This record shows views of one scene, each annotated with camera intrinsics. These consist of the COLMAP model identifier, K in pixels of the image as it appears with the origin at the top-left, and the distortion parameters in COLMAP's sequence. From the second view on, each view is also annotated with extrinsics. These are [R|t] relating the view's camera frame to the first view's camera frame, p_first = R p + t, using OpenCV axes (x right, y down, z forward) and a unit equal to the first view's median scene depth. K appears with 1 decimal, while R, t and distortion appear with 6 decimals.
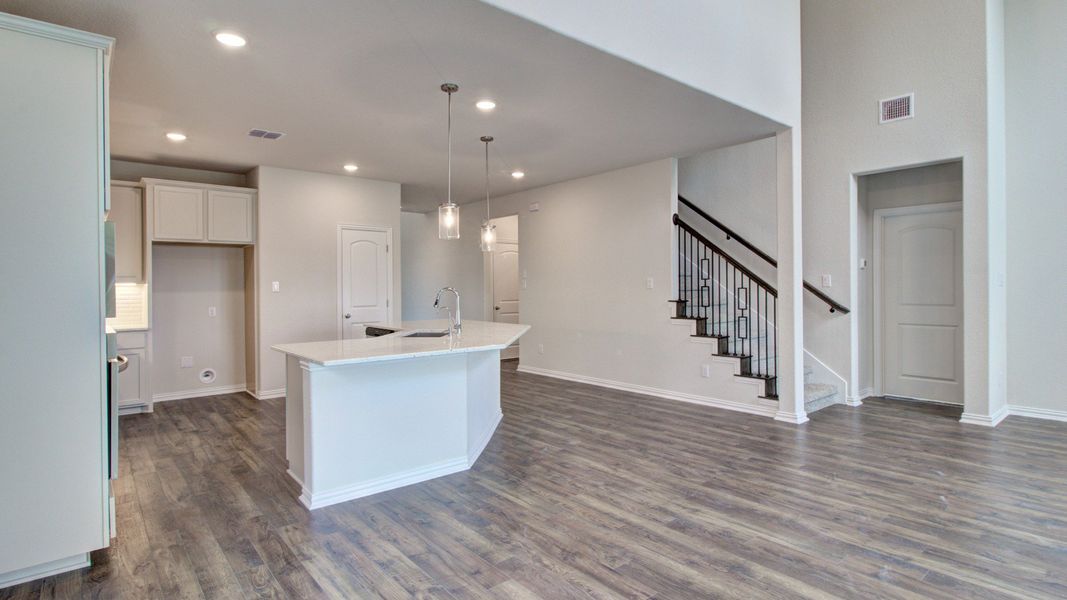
lens RADIAL K [[533.8, 0, 539.5], [0, 533.8, 285.8], [0, 0, 1]] dist [-0.003721, -0.000704]
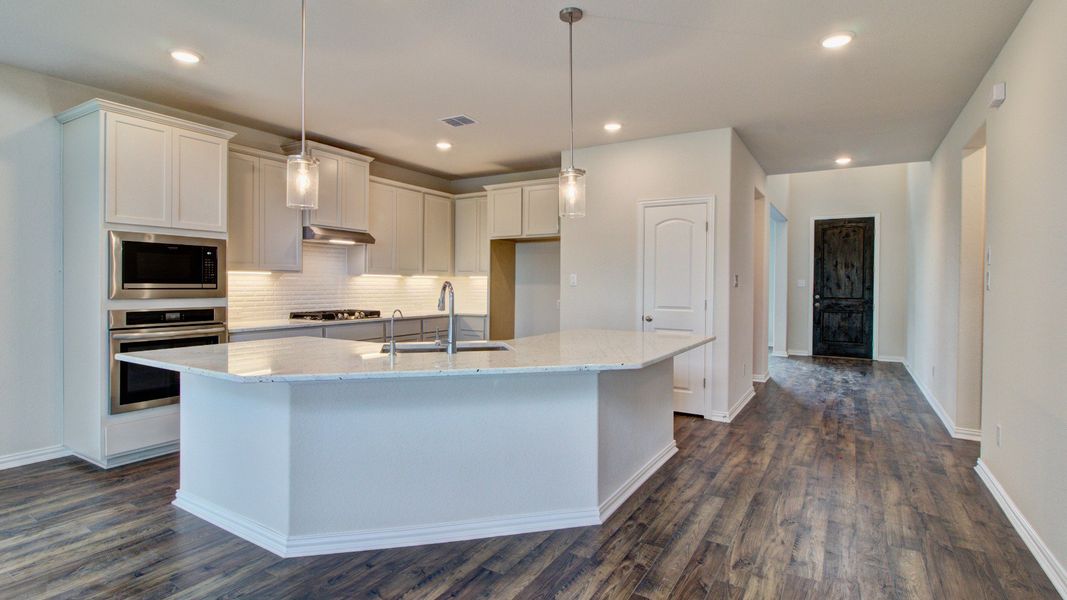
lens RADIAL K [[523.6, 0, 531.1], [0, 523.6, 288.7], [0, 0, 1]] dist [0.005715, -0.000260]
pose [[0.306442, 0.022566, -0.951622, 0.411235], [-0.008021, 0.999745, 0.021124, -0.001787], [0.951856, 0.001159, 0.306545, 0.790717]]
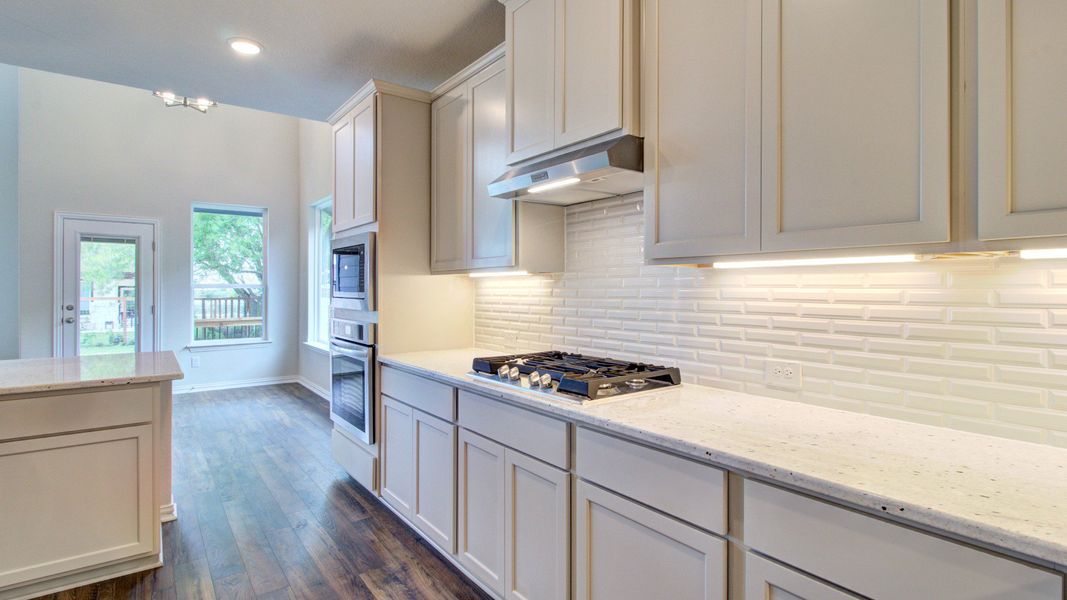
lens RADIAL K [[523.6, 0, 524.9], [0, 523.6, 290.0], [0, 0, 1]] dist [0.005715, -0.000260]
pose [[-0.997107, 0.011158, 0.075189, -0.694906], [0.011087, 0.999938, -0.001359, 0.011580], [-0.075200, -0.000521, -0.997168, 1.154822]]
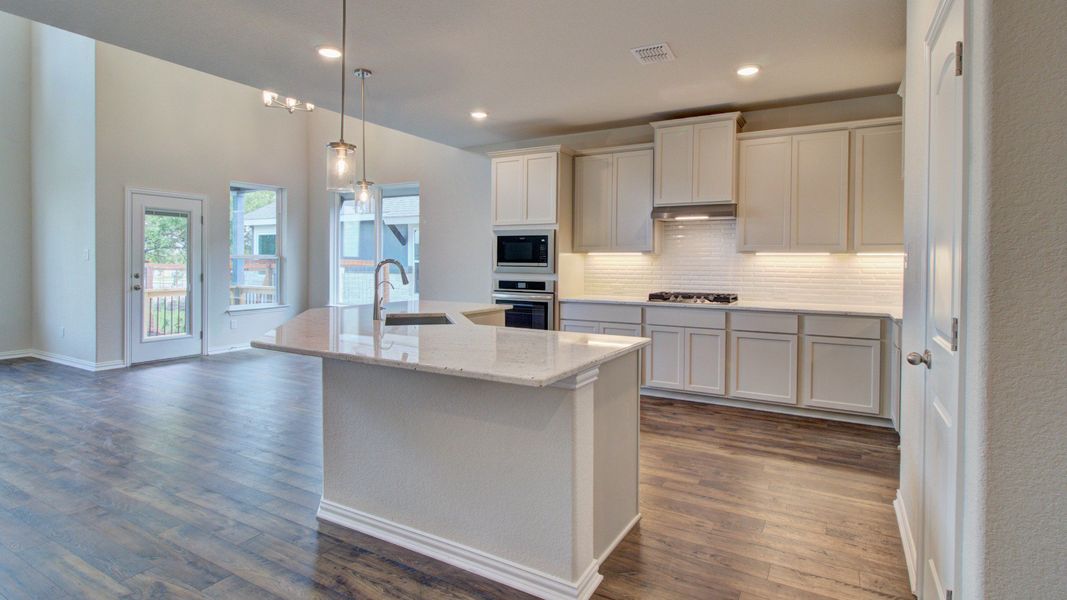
lens RADIAL K [[523.6, 0, 523.6], [0, 523.6, 273.2], [0, 0, 1]] dist [0.005715, -0.000260]
pose [[-0.943546, 0.014681, -0.330915, -0.085544], [0.005818, 0.999598, 0.027759, 0.002132], [0.331189, 0.024267, -0.943252, 1.546781]]
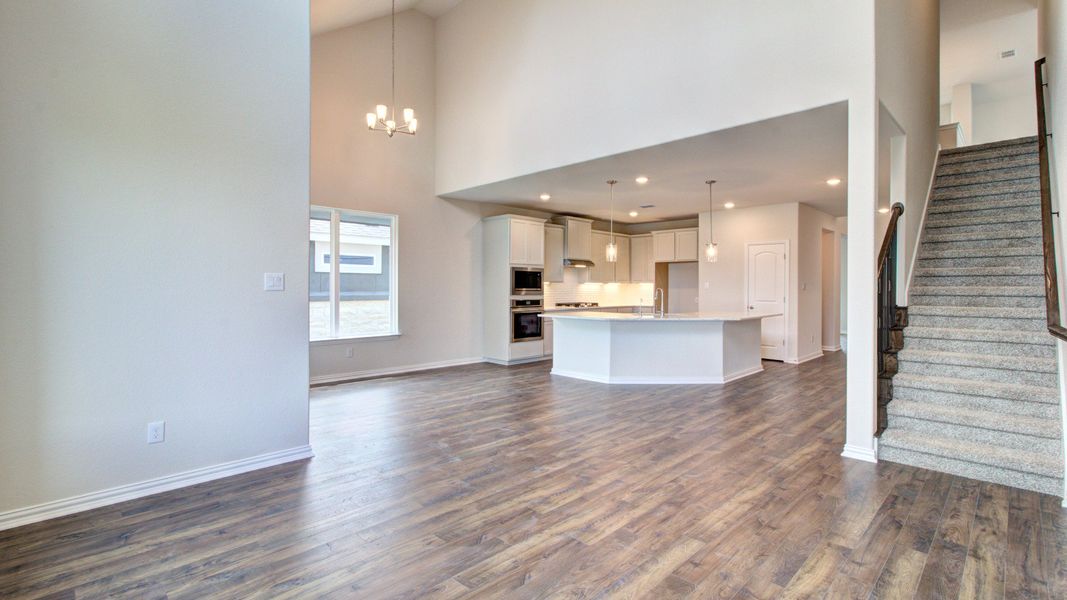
lens RADIAL K [[497.6, 0, 541.7], [0, 497.6, 282.9], [0, 0, 1]] dist [-0.000648, 0.000004]
pose [[0.099345, 0.005464, -0.995038, 1.157486], [-0.003540, 0.999981, 0.005138, -0.015800], [0.995047, 0.003012, 0.099362, 0.424883]]
